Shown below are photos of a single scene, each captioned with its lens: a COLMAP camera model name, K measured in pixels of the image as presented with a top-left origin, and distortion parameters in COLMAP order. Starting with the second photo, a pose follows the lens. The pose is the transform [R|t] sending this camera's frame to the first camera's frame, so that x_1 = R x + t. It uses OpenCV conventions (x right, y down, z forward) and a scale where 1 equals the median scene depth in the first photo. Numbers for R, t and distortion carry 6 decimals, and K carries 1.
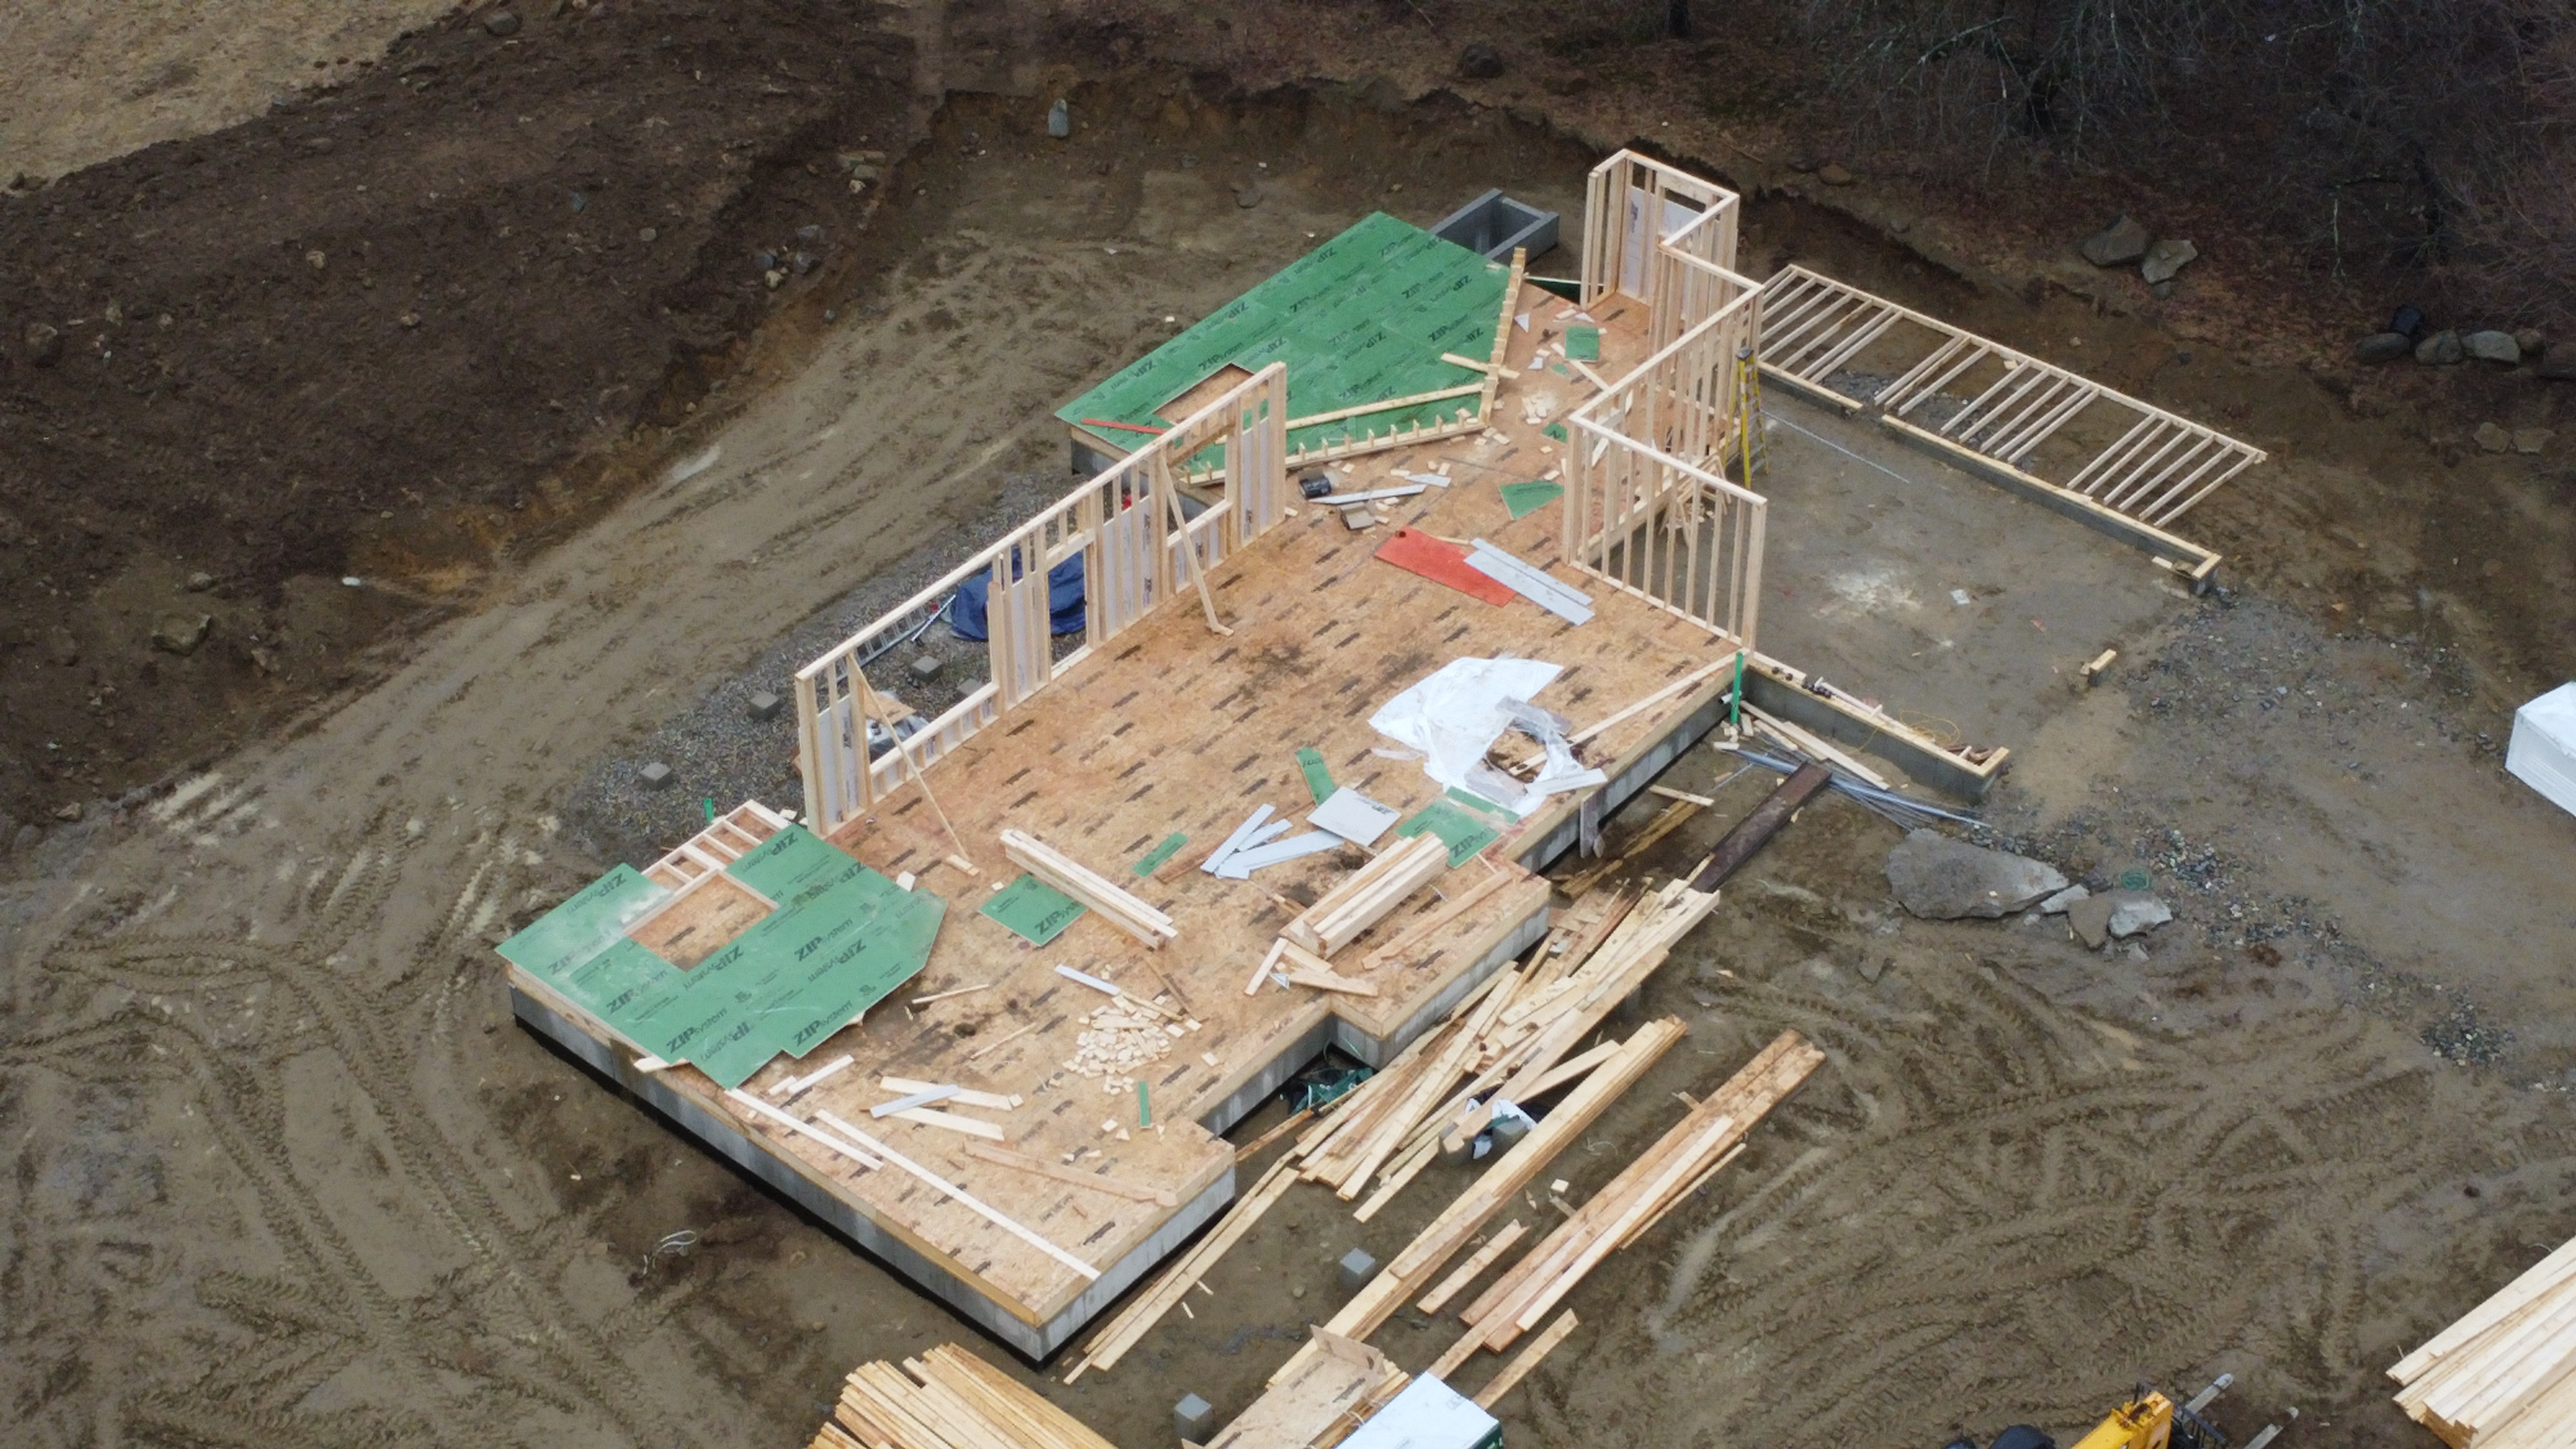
lens RADIAL K [[3741.8, 0, 1288.0], [0, 3741.8, 724.5], [0, 0, 1]] dist [-0.043811, 0.135238]
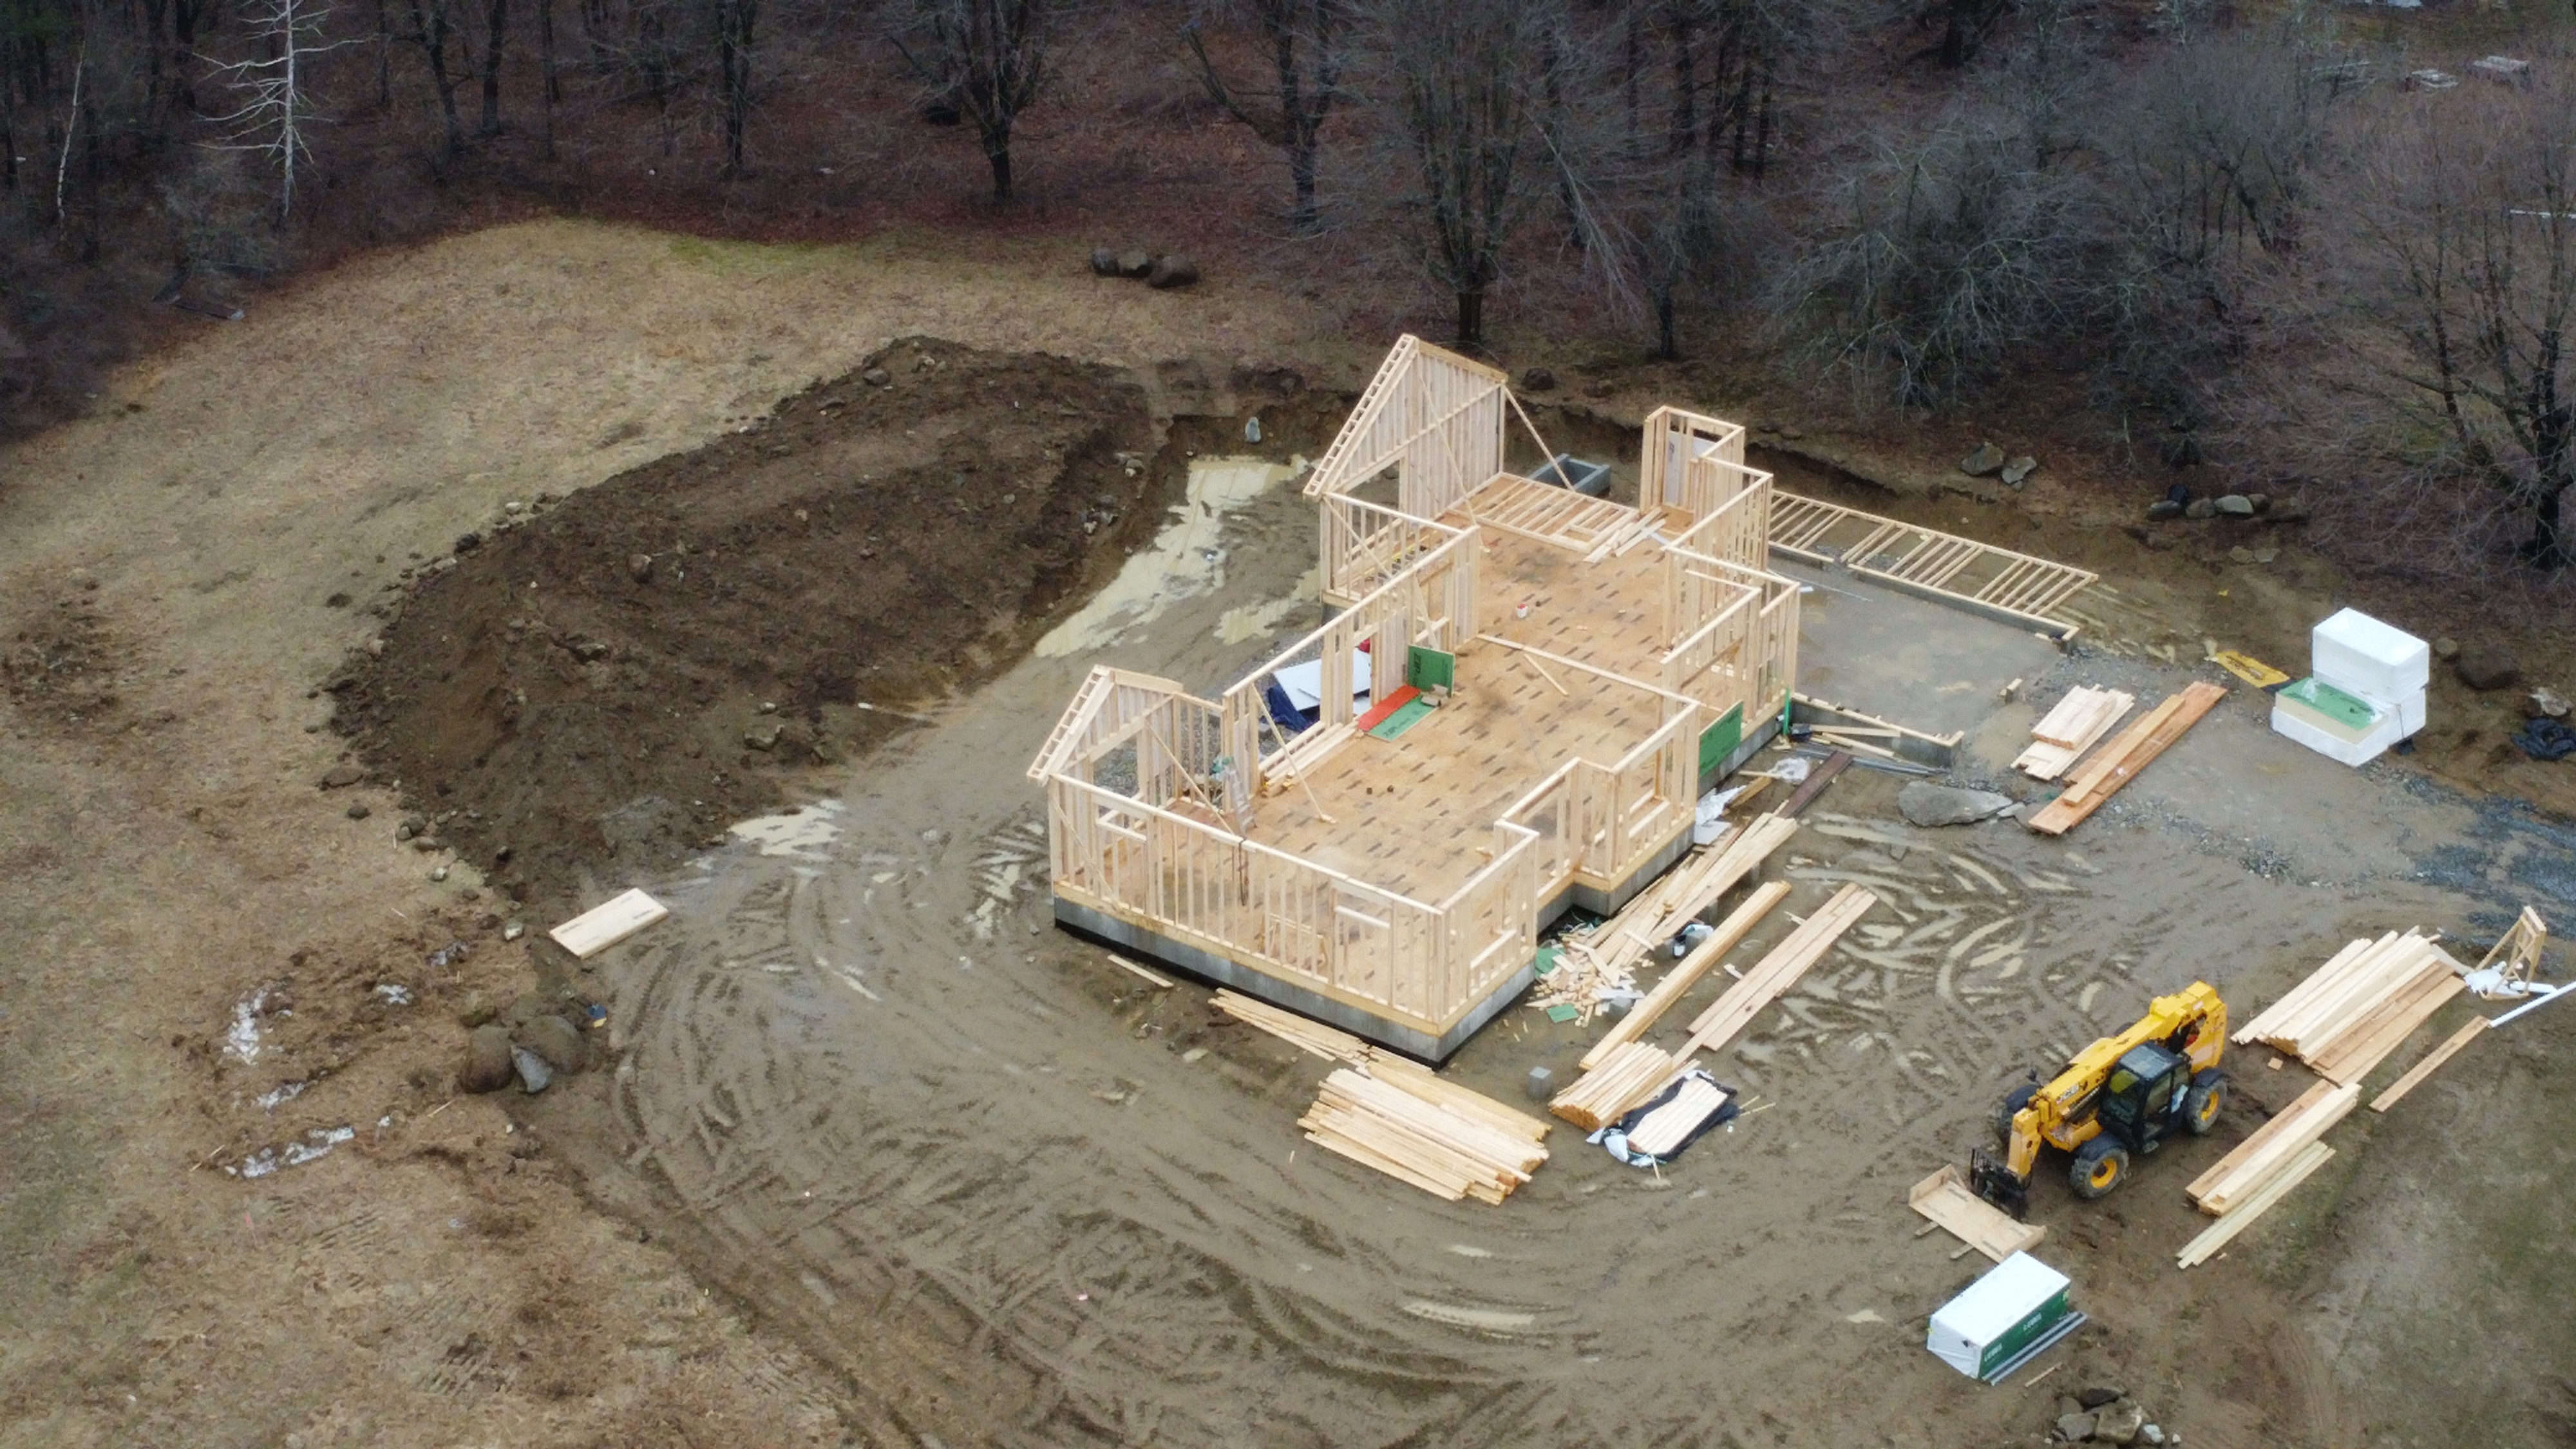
lens RADIAL K [[3741.8, 0, 1288.0], [0, 3741.8, 724.5], [0, 0, 1]] dist [-0.043811, 0.135238]
pose [[0.995963, -0.049327, 0.074996, -0.184041], [0.061075, 0.984657, -0.163462, 0.214377], [-0.065782, 0.167383, 0.983695, -0.468334]]
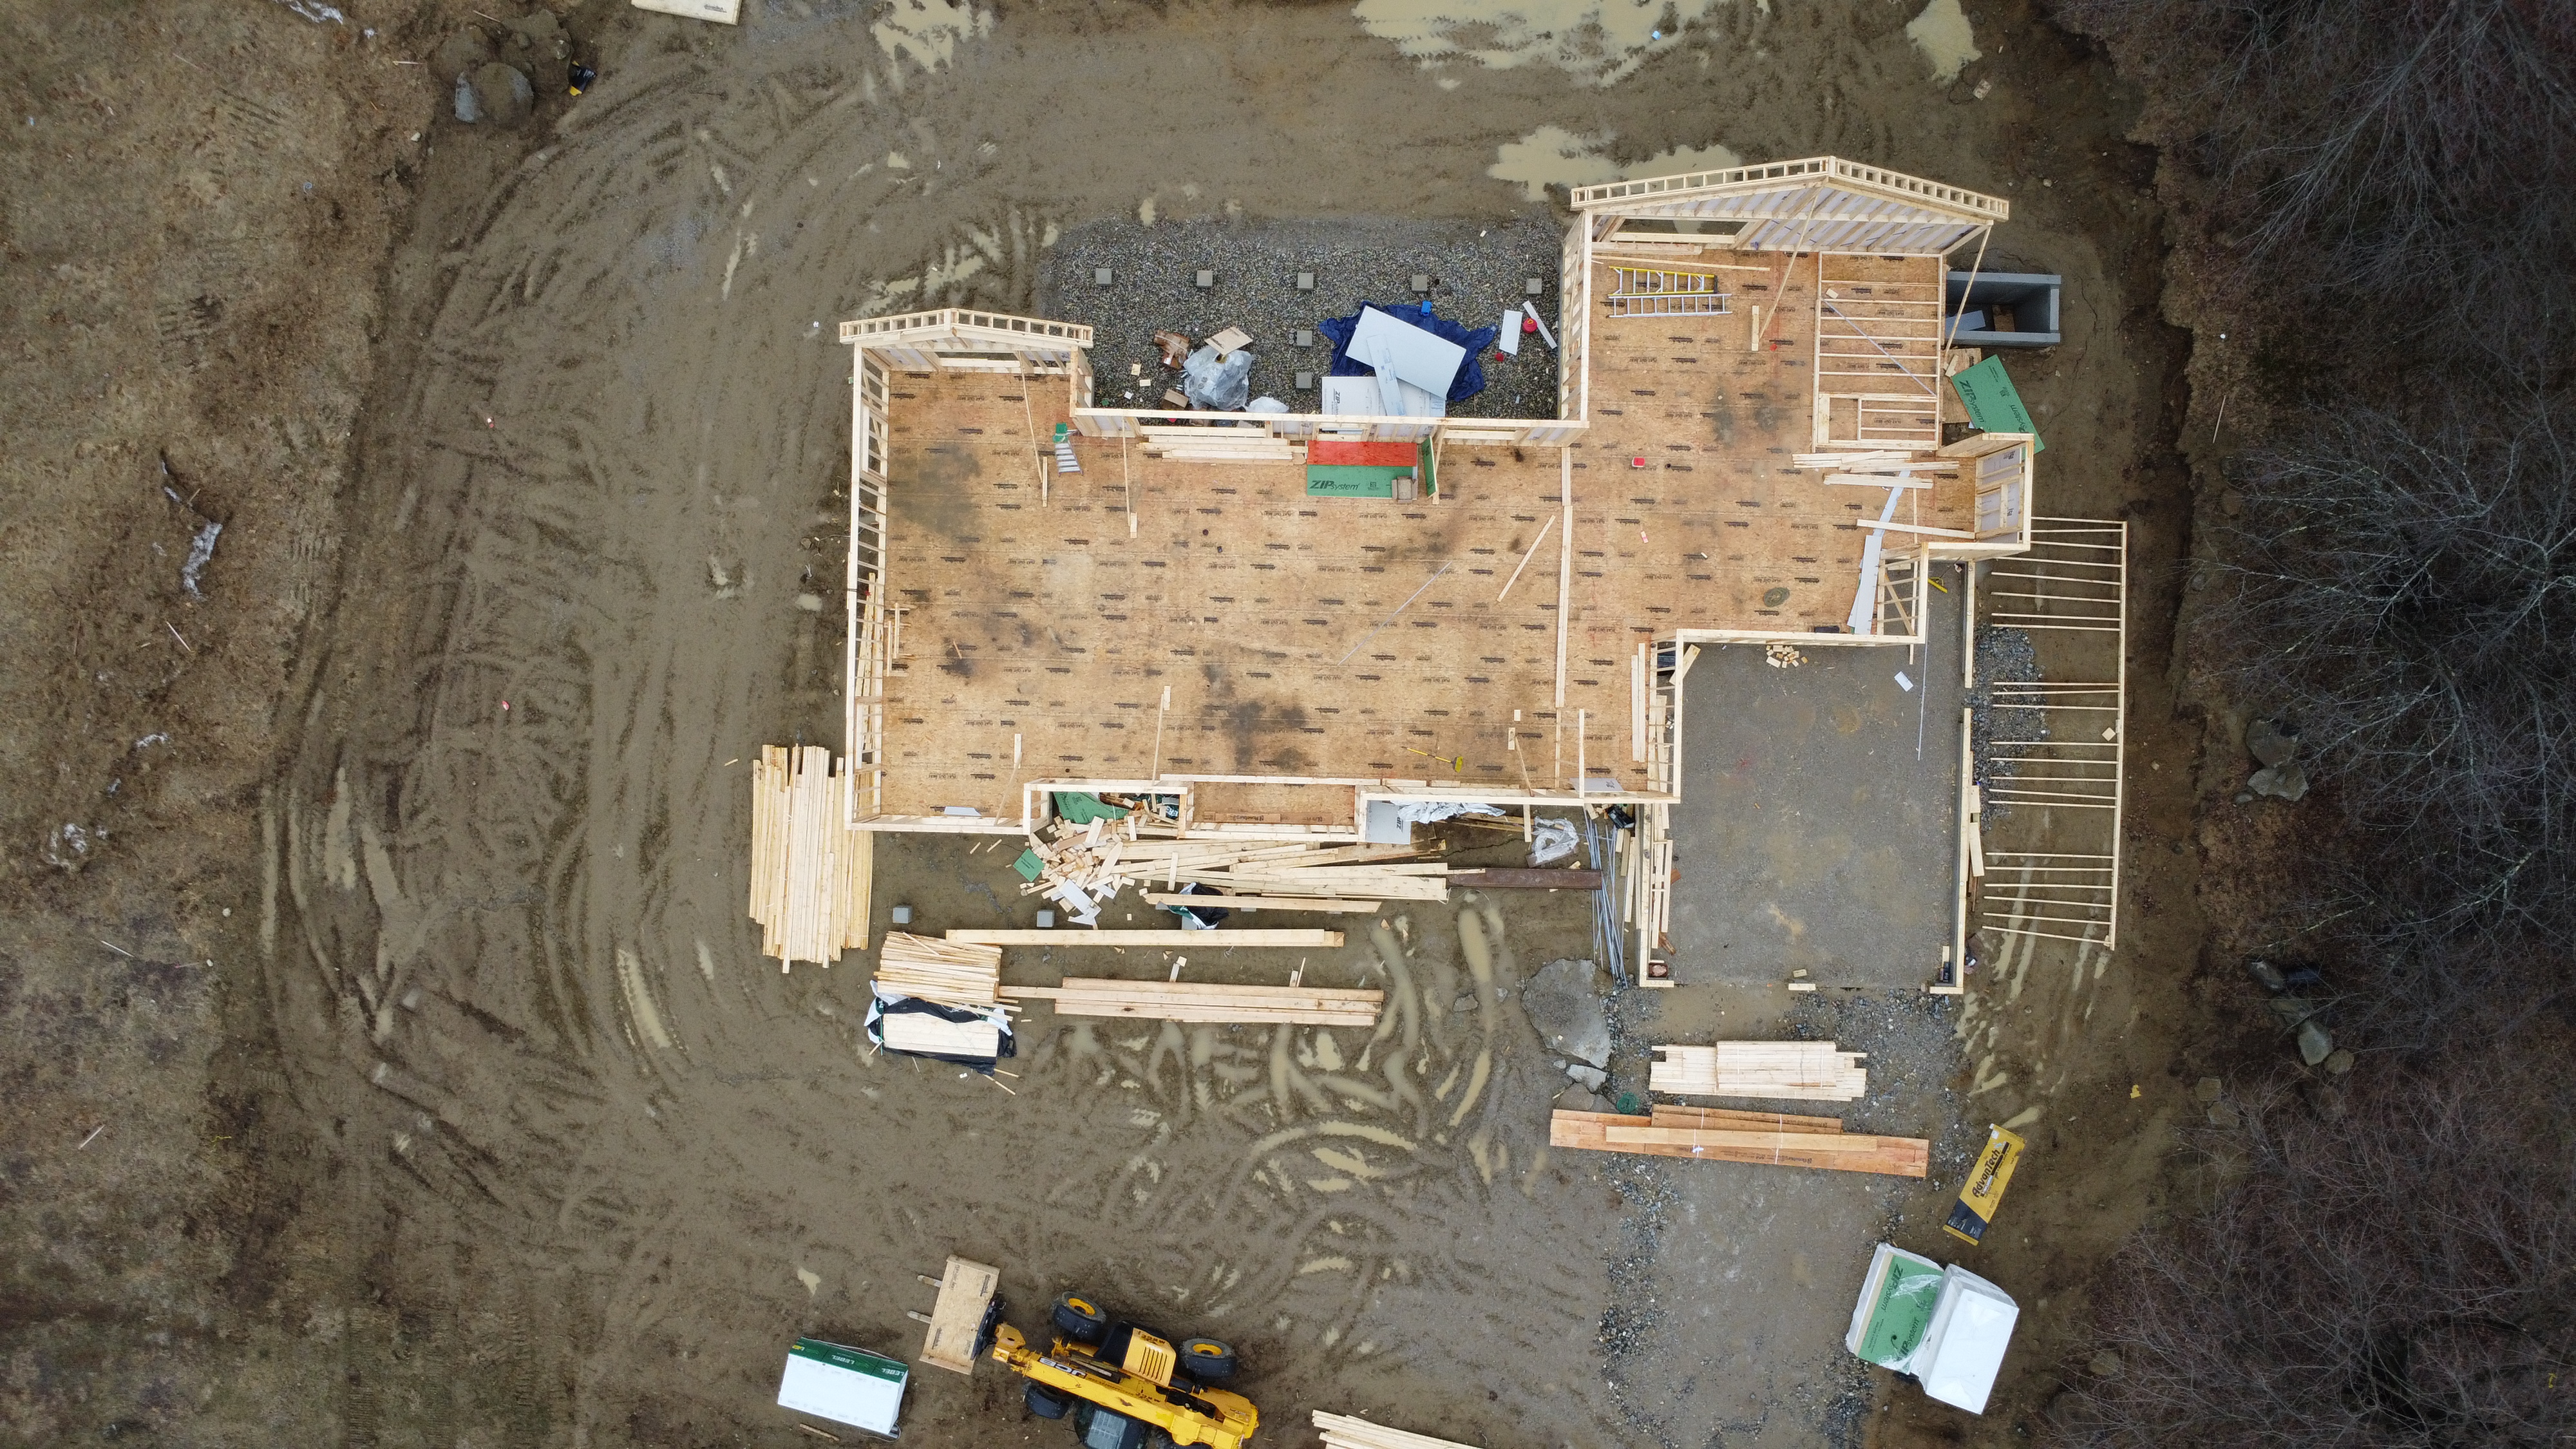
lens RADIAL K [[1864.6, 0, 1285.5], [0, 1864.6, 726.1], [0, 0, 1]] dist [-0.014737, -0.034304]
pose [[0.624193, 0.781194, 0.010930, 0.006812], [-0.485721, 0.377069, 0.788602, -0.475879], [0.611930, -0.497549, 0.614806, 0.441340]]
